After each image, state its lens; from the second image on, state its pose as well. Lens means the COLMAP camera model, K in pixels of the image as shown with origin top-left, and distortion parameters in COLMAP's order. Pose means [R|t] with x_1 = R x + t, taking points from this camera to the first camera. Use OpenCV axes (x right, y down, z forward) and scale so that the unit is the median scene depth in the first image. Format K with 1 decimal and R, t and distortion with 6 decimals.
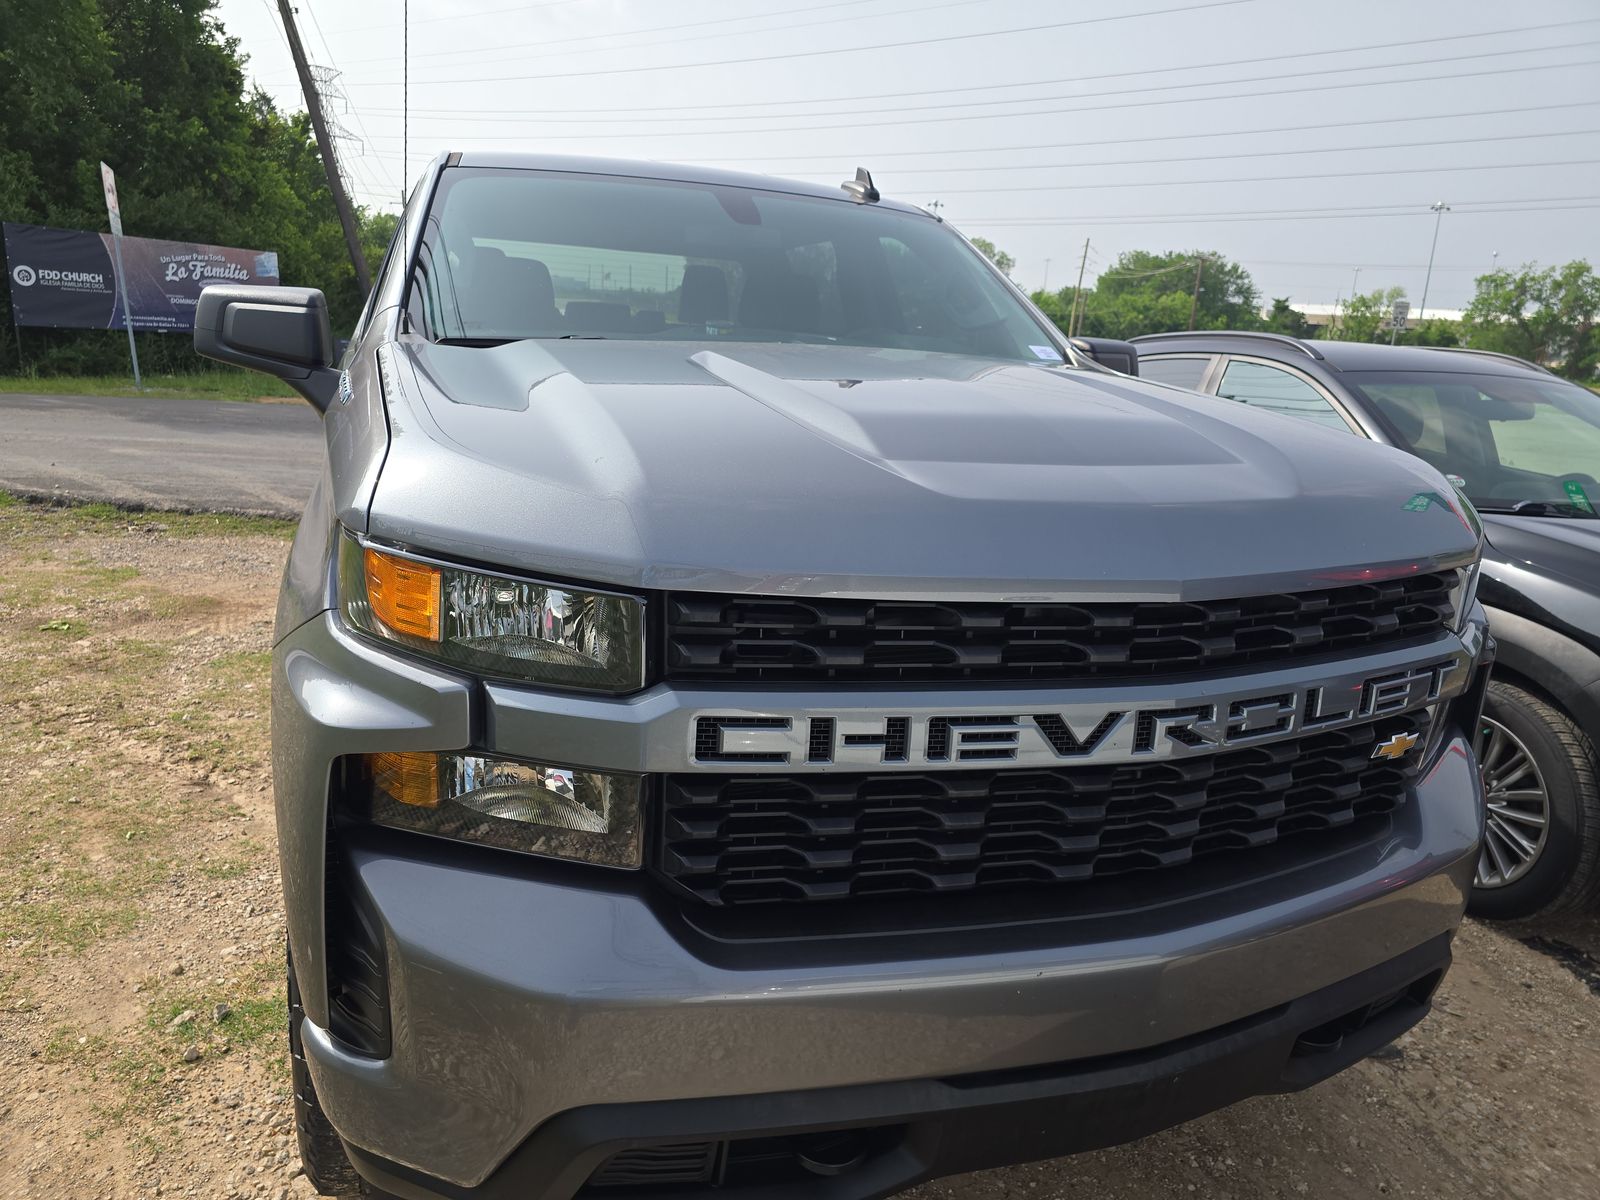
lens RADIAL K [[1120.8, 0, 806.3], [0, 1120.8, 593.9], [0, 0, 1]] dist [0.046170, -0.037214]
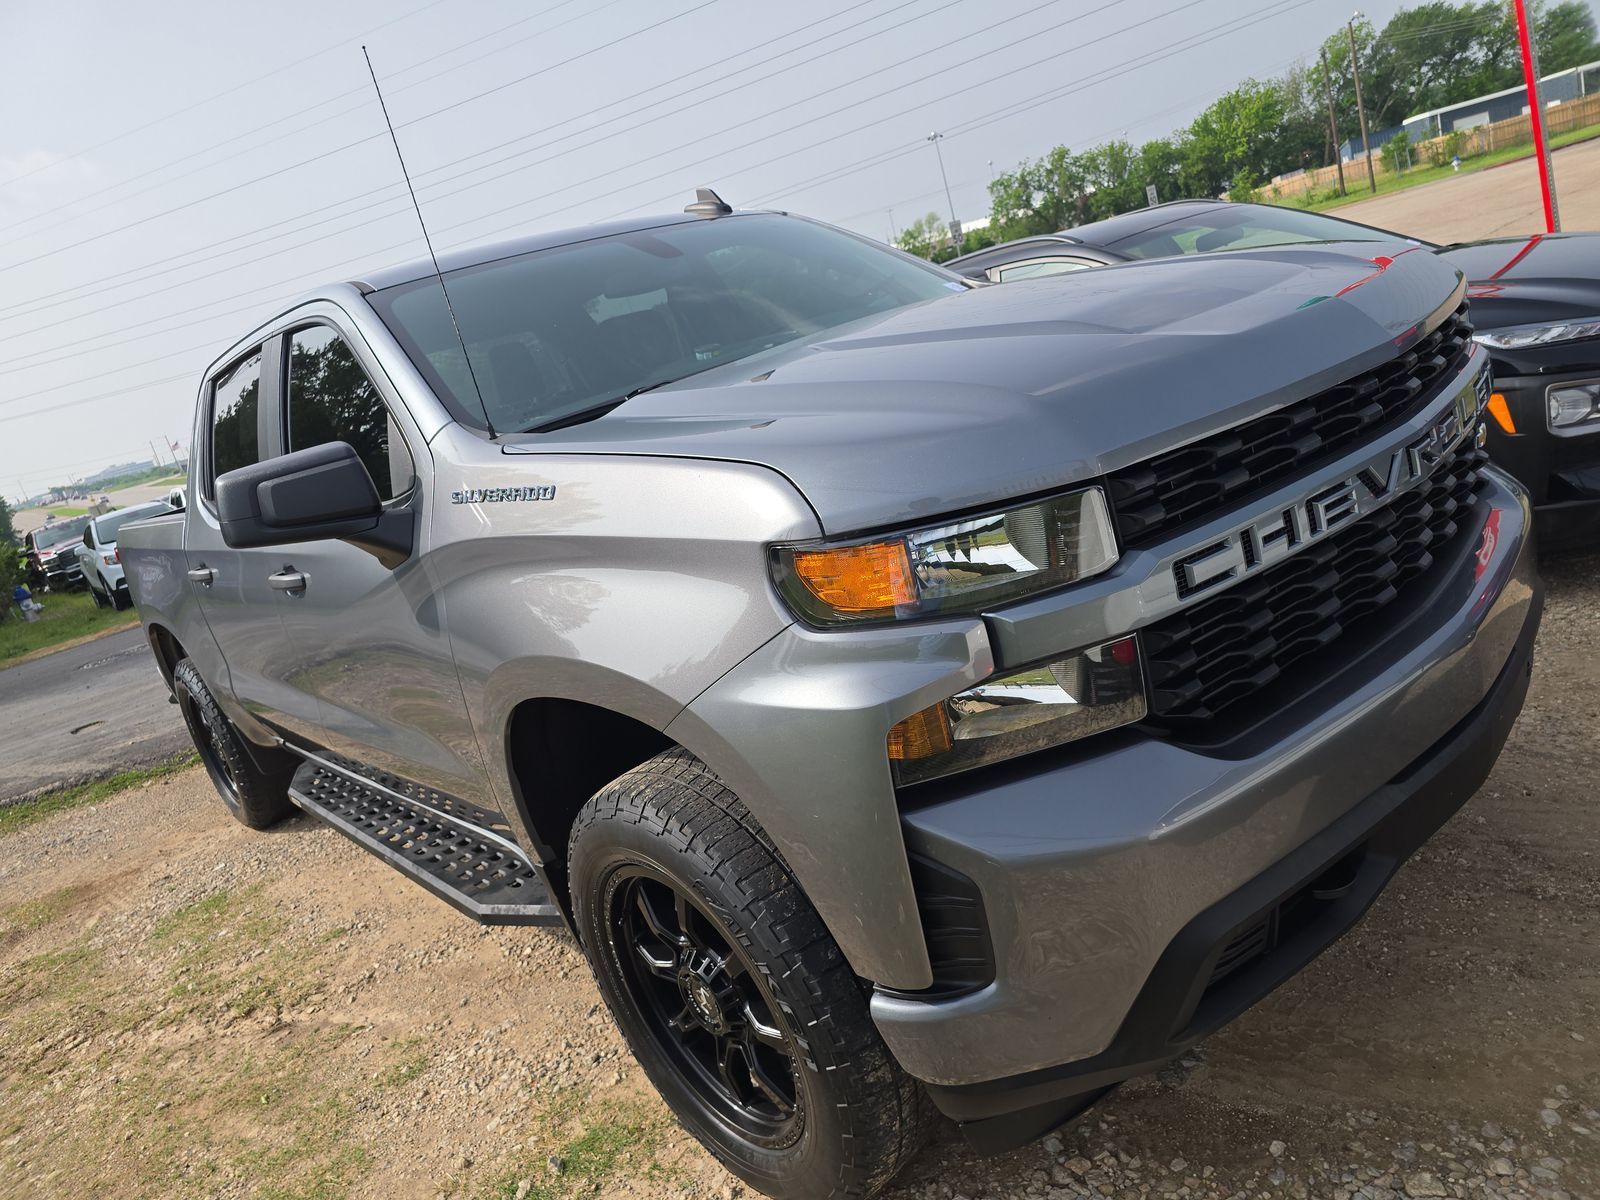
lens RADIAL K [[1120.8, 0, 806.3], [0, 1120.8, 593.9], [0, 0, 1]] dist [0.046170, -0.037214]
pose [[0.884660, -0.377252, 0.273966, -0.285687], [0.385353, 0.922408, 0.025818, -0.014640], [-0.262448, 0.082733, 0.961393, -0.013773]]
